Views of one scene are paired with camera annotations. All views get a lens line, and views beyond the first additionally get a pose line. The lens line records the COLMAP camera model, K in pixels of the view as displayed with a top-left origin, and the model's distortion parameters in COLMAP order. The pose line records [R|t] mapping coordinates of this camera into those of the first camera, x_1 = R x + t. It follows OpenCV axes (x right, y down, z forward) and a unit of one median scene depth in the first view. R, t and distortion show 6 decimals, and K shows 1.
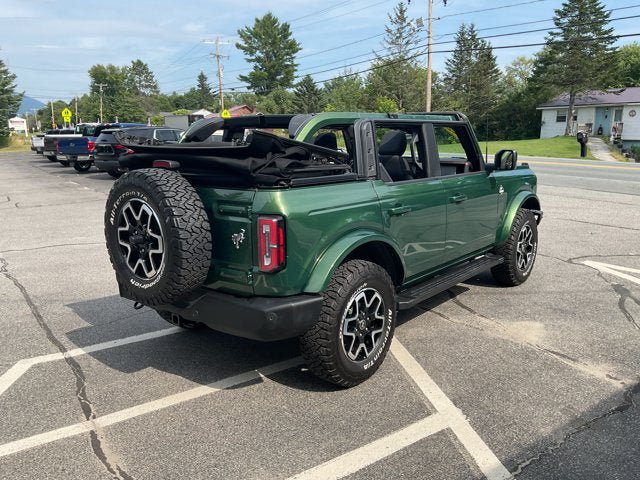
lens RADIAL K [[533.3, 0, 316.9], [0, 533.3, 231.4], [0, 0, 1]] dist [0.064358, -0.128345]
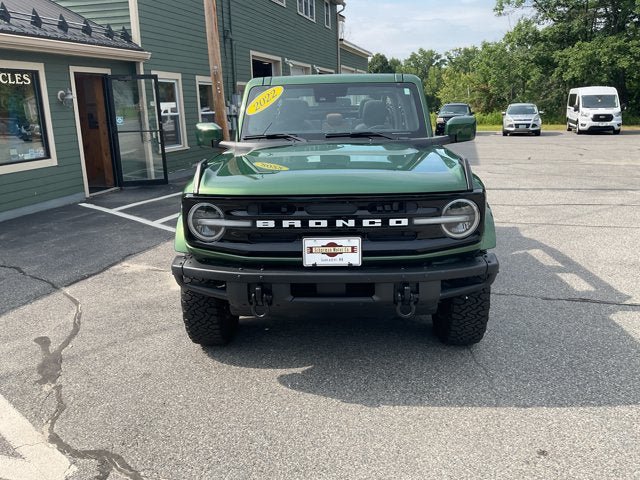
lens RADIAL K [[533.3, 0, 316.9], [0, 533.3, 231.4], [0, 0, 1]] dist [0.064358, -0.128345]
pose [[-0.788691, 0.167734, -0.591465, 0.840988], [-0.078791, 0.926551, 0.367826, -0.358985], [0.609720, 0.336703, -0.717547, 1.994377]]
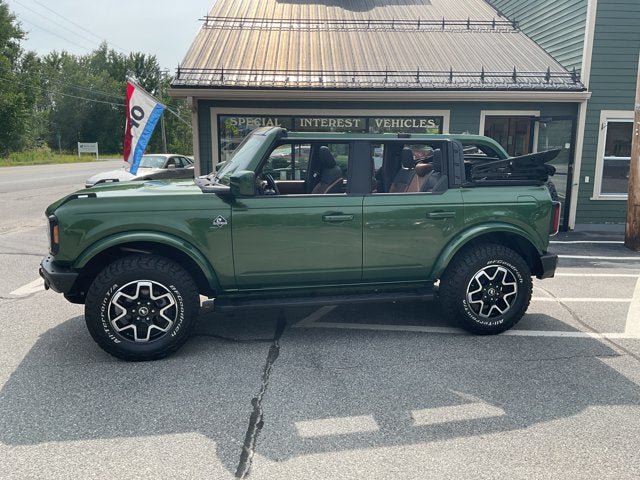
lens RADIAL K [[533.3, 0, 316.9], [0, 533.3, 231.4], [0, 0, 1]] dist [0.064358, -0.128345]
pose [[-0.808216, -0.098359, 0.580613, -0.585347], [0.098151, 0.949662, 0.297505, -0.381087], [-0.580648, 0.297436, -0.757878, 2.061216]]
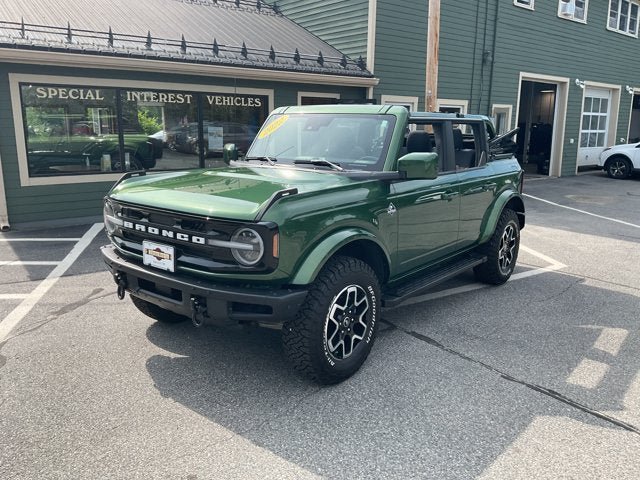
lens RADIAL K [[533.3, 0, 316.9], [0, 533.3, 231.4], [0, 0, 1]] dist [0.064358, -0.128345]
pose [[-0.999445, 0.000499, -0.033318, 0.251950], [-0.011695, 0.931025, 0.364769, -0.415163], [0.031202, 0.364956, -0.930502, 2.257196]]
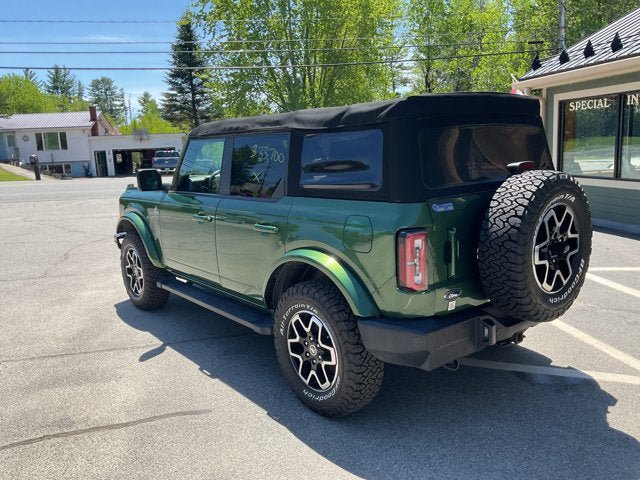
lens RADIAL K [[533.3, 0, 316.9], [0, 533.3, 231.4], [0, 0, 1]] dist [0.064358, -0.128345]
pose [[0.203792, -0.160587, 0.965754, -0.939958], [0.216707, 0.969385, 0.115461, -0.150272], [-0.954729, 0.185755, 0.232353, 0.860285]]
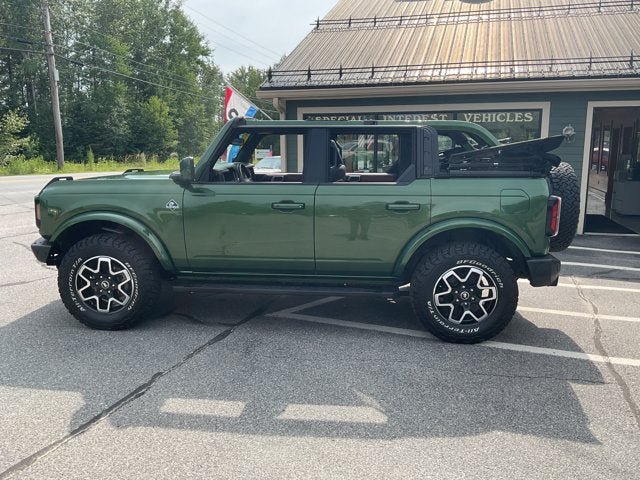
lens RADIAL K [[533.3, 0, 316.9], [0, 533.3, 231.4], [0, 0, 1]] dist [0.064358, -0.128345]
pose [[-0.581573, -0.122582, 0.804205, -0.862409], [0.143161, 0.957731, 0.249513, -0.298057], [-0.800798, 0.260241, -0.539441, 1.776187]]
